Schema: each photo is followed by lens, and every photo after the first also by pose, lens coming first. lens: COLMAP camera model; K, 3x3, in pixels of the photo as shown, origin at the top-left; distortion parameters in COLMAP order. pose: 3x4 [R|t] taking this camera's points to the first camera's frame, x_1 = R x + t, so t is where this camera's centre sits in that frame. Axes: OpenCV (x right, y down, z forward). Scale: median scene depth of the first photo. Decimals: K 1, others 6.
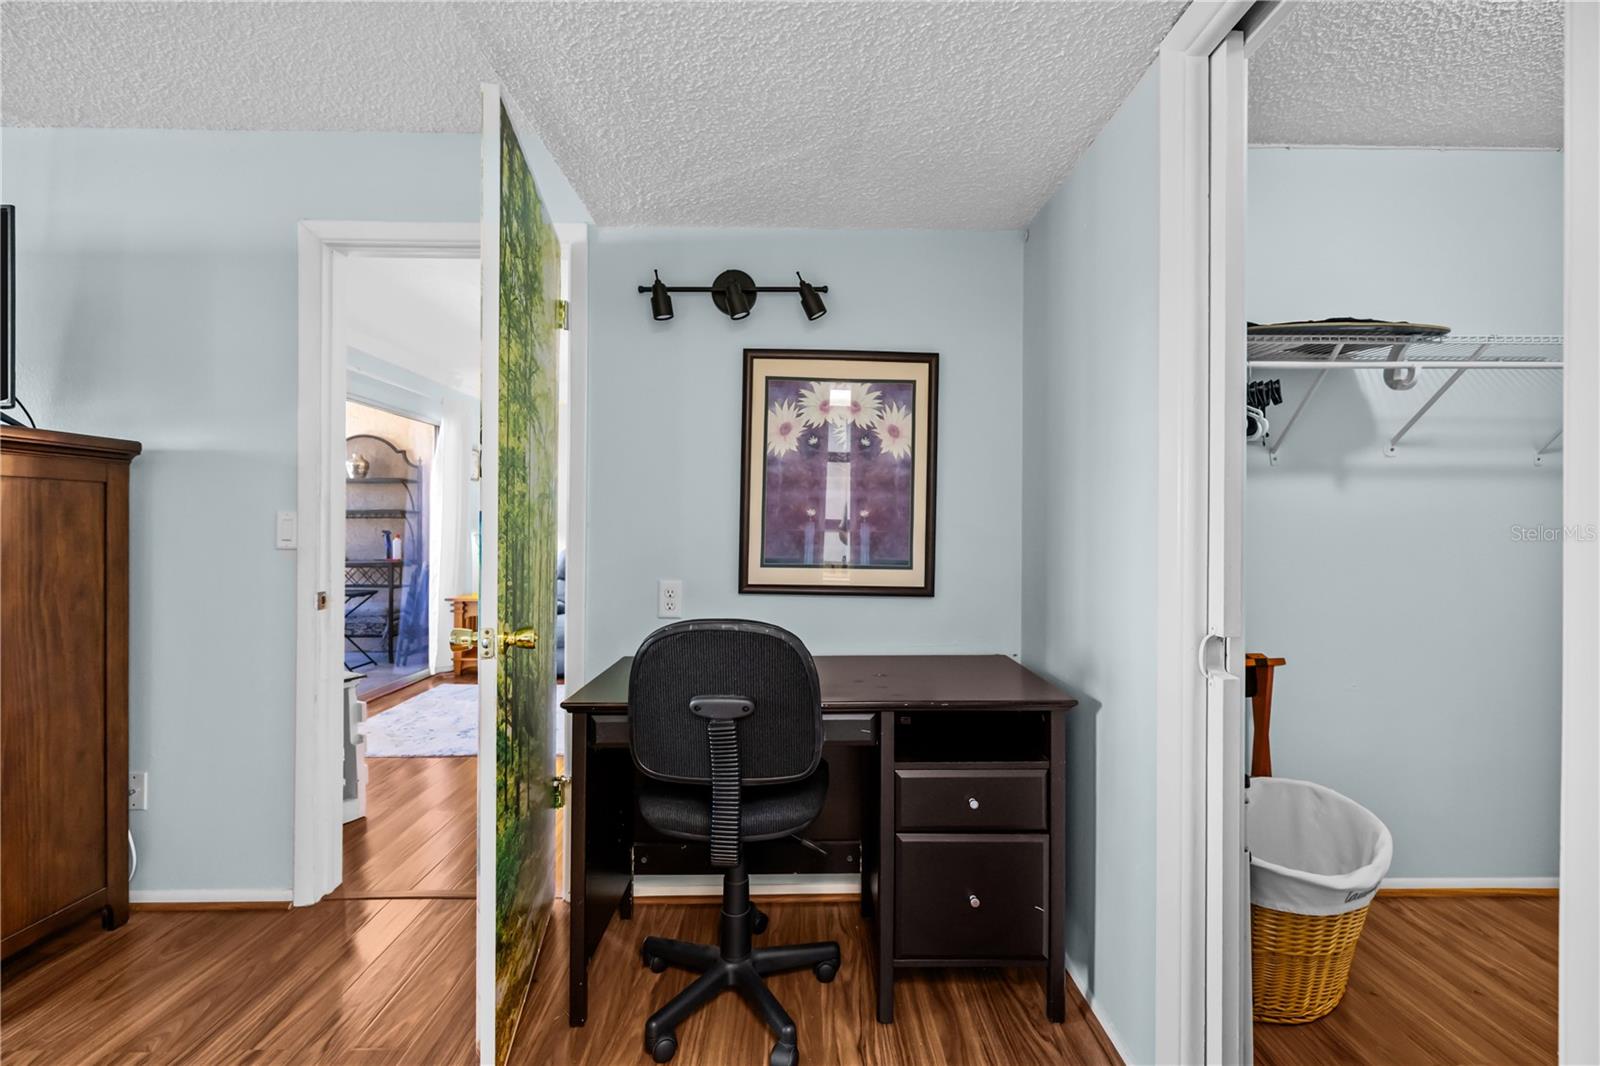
lens RADIAL K [[668.1, 0, 807.2], [0, 668.1, 526.5], [0, 0, 1]] dist [-0.001409, 0.000998]
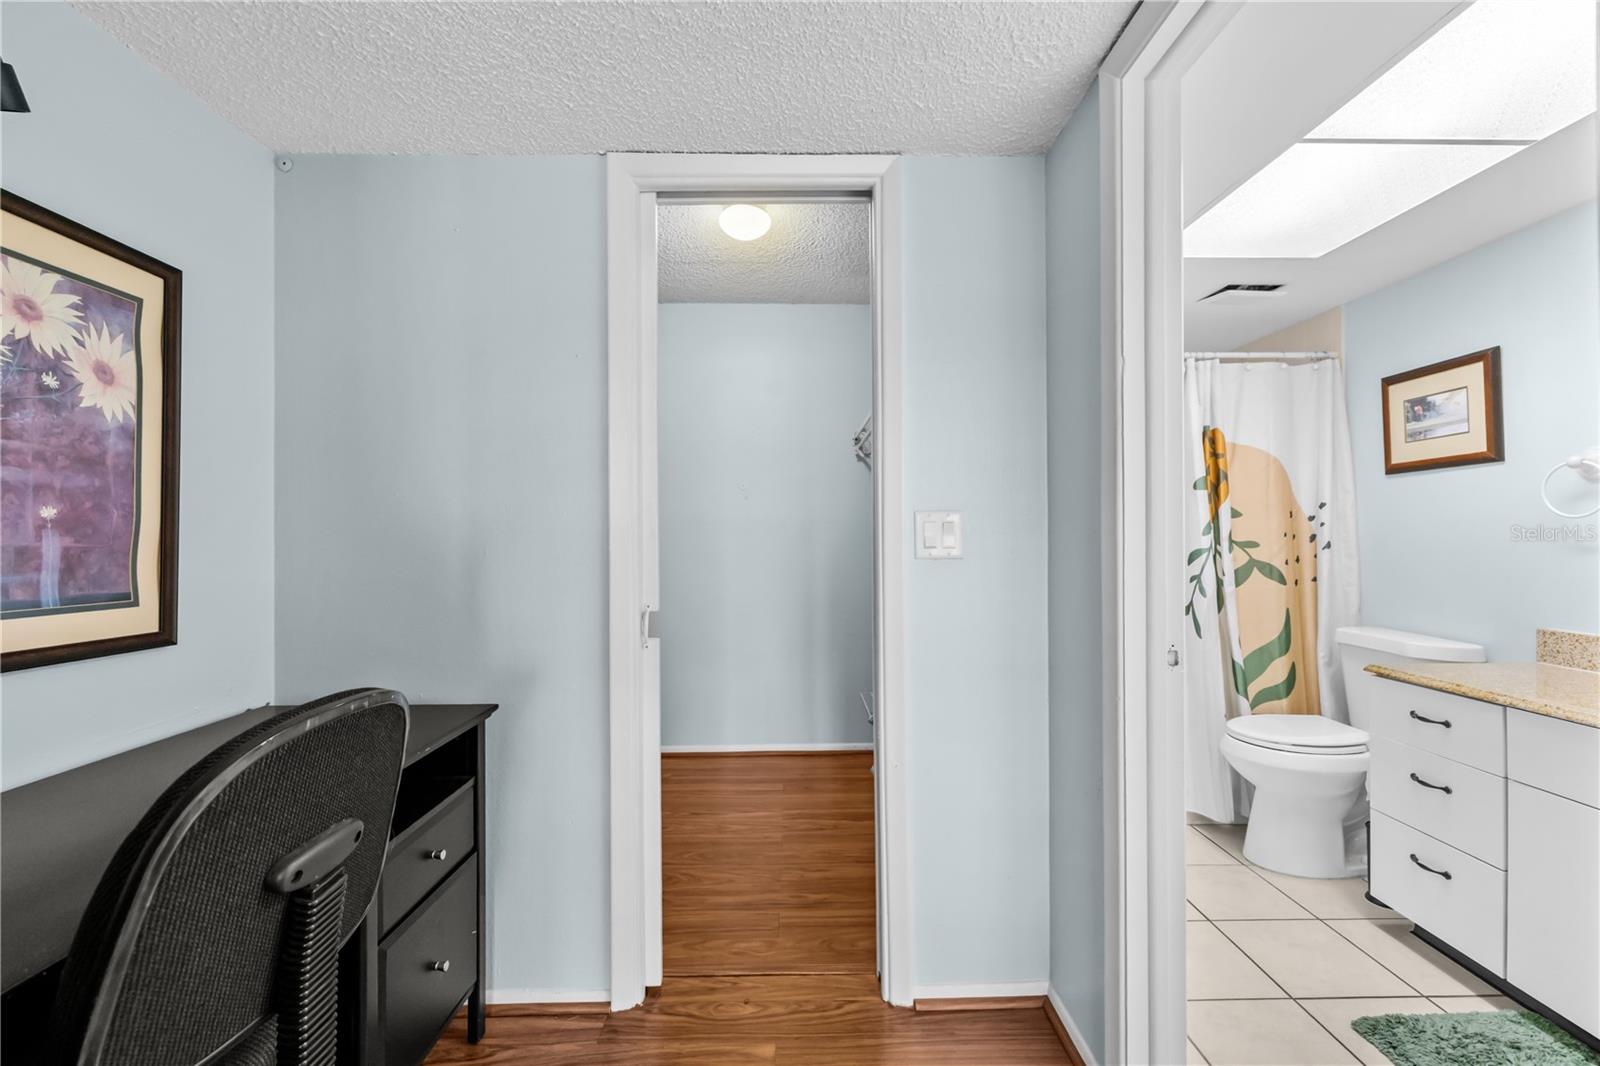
lens RADIAL K [[668.1, 0, 808.1], [0, 668.1, 528.2], [0, 0, 1]] dist [-0.001409, 0.000998]
pose [[-0.016822, 0.005561, 0.999843, -0.187660], [0.006931, 0.999961, -0.005445, 0.000207], [-0.999834, 0.006839, -0.016860, 0.160303]]
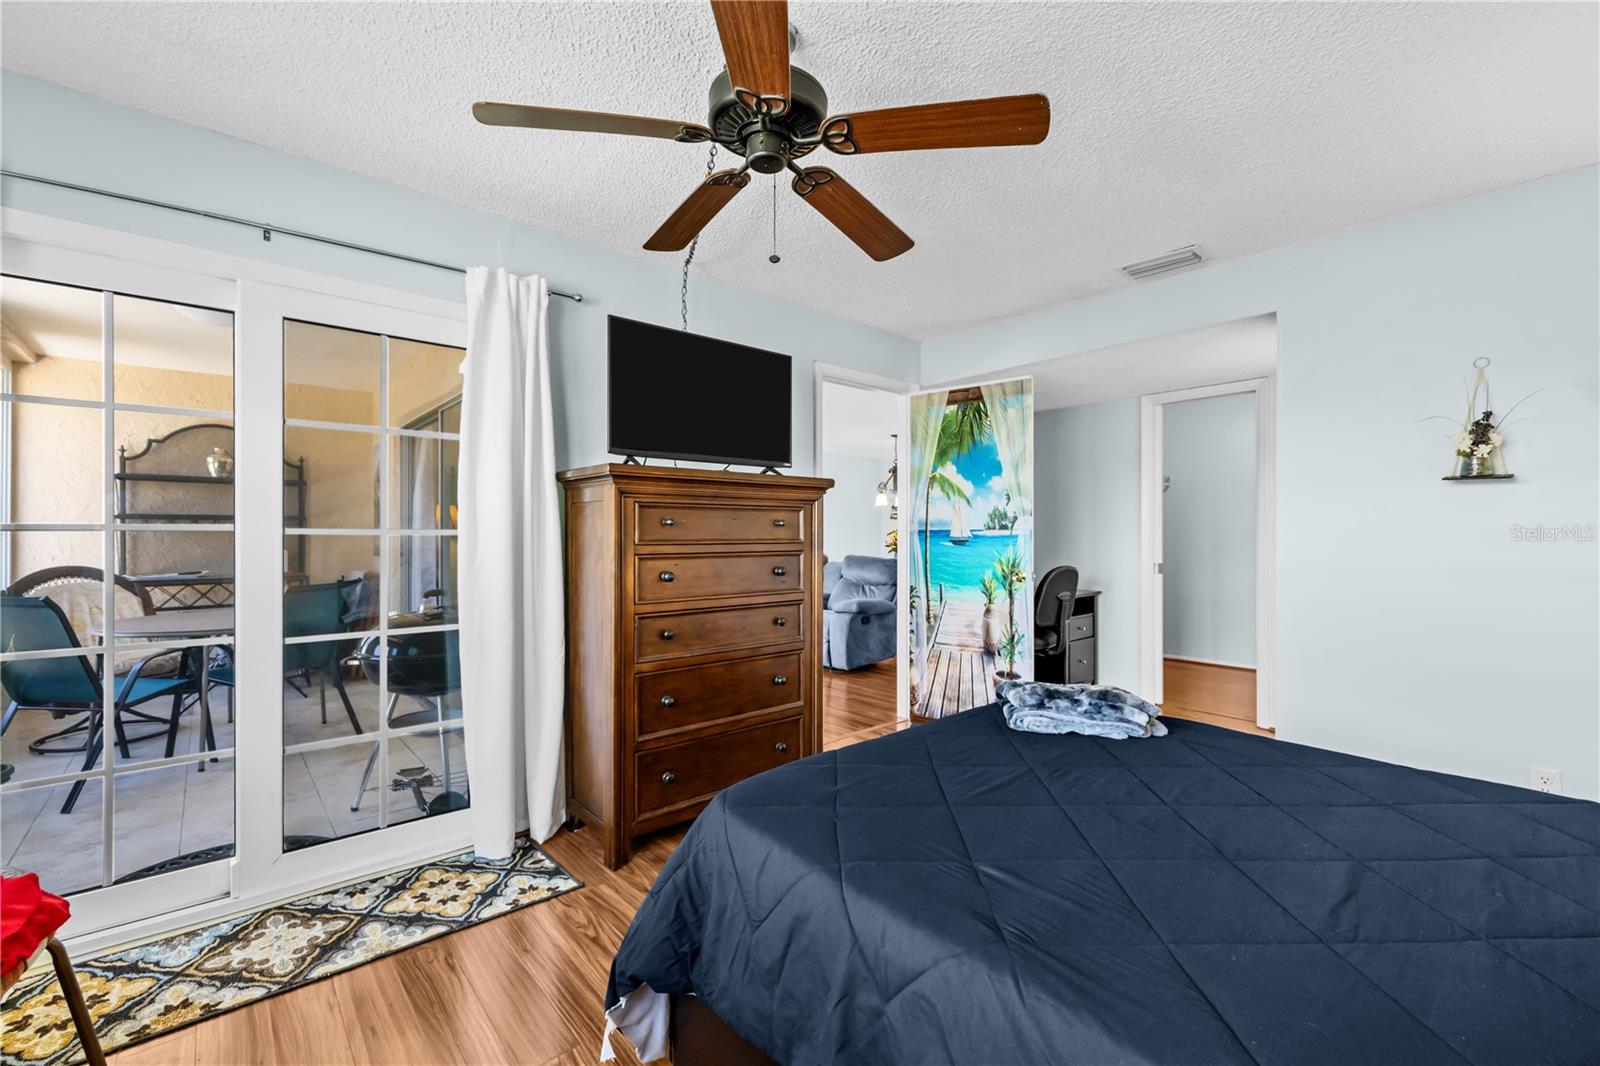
lens RADIAL K [[668.1, 0, 798.6], [0, 668.1, 535.4], [0, 0, 1]] dist [-0.001409, 0.000998]
pose [[0.758594, -0.000781, 0.651563, -0.773980], [0.001028, 0.999999, 0.000002, 0.001501], [-0.651563, 0.000669, 0.758594, -0.118836]]
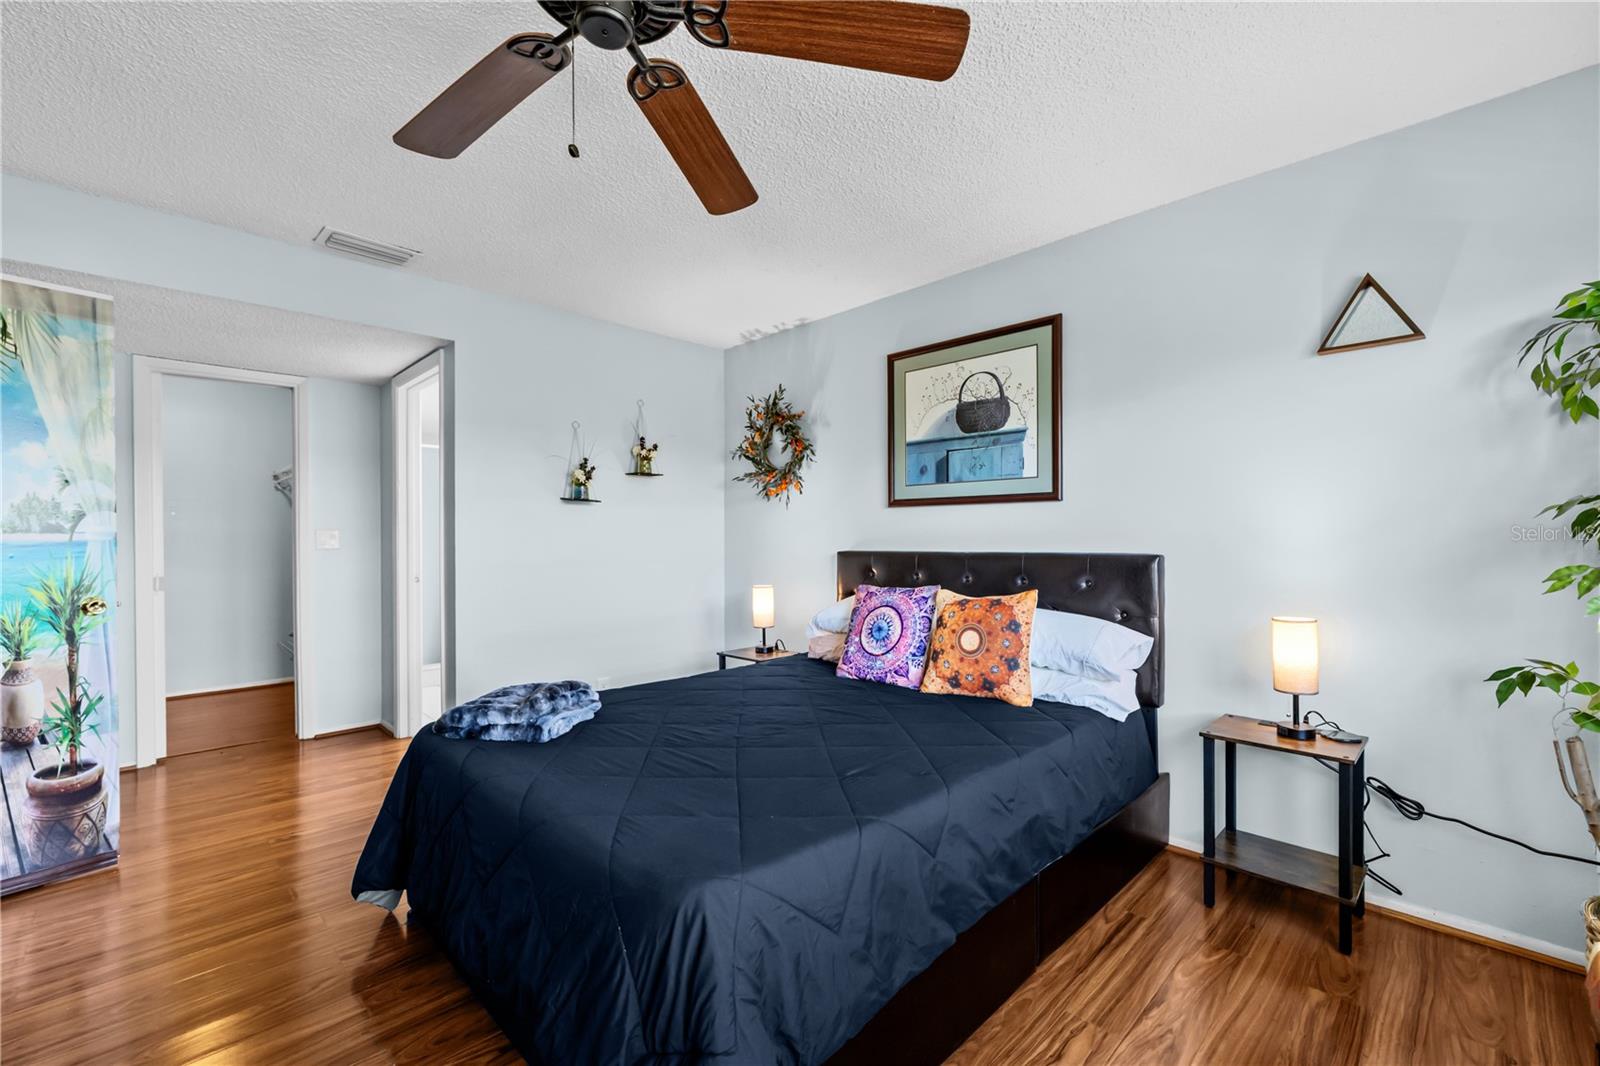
lens RADIAL K [[668.1, 0, 806.9], [0, 668.1, 538.3], [0, 0, 1]] dist [-0.001409, 0.000998]
pose [[-0.698641, 0.001751, 0.715470, -0.792281], [0.006697, 0.999969, 0.004092, 0.000759], [-0.715441, 0.007651, -0.698631, 0.233583]]
